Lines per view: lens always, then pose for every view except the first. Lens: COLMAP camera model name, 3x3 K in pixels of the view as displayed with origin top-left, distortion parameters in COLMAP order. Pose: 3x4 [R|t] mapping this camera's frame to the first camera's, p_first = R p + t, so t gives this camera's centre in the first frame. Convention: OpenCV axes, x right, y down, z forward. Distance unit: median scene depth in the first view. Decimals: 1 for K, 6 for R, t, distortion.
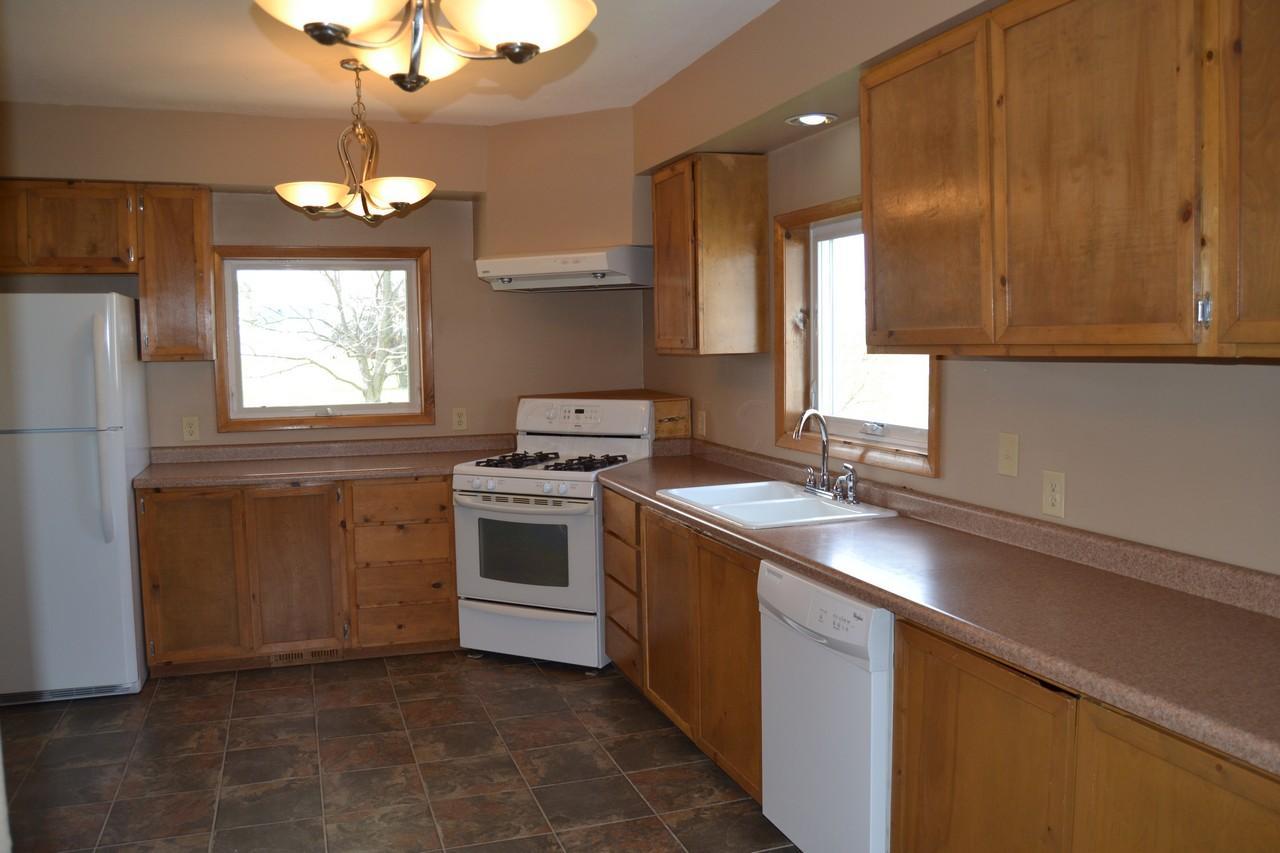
lens RADIAL K [[1008.7, 0, 639.4], [0, 1008.7, 424.9], [0, 0, 1]] dist [-0.089698, 0.036039]
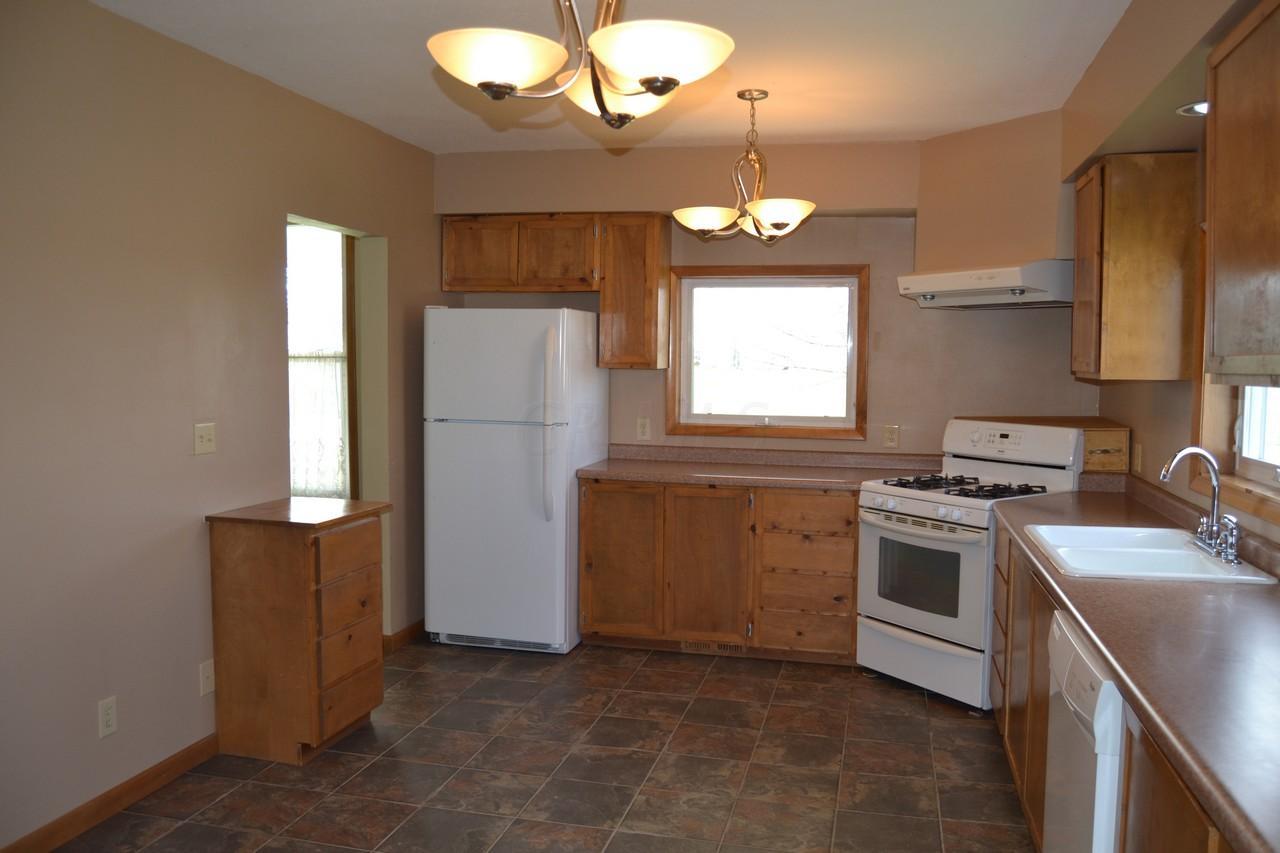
lens RADIAL K [[1008.7, 0, 638.3], [0, 1008.7, 421.4], [0, 0, 1]] dist [-0.089698, 0.036039]
pose [[0.845850, 0.055276, -0.530549, 0.172411], [-0.065335, 0.997863, -0.000199, -0.005368], [0.529404, 0.034832, 0.847655, 0.035287]]
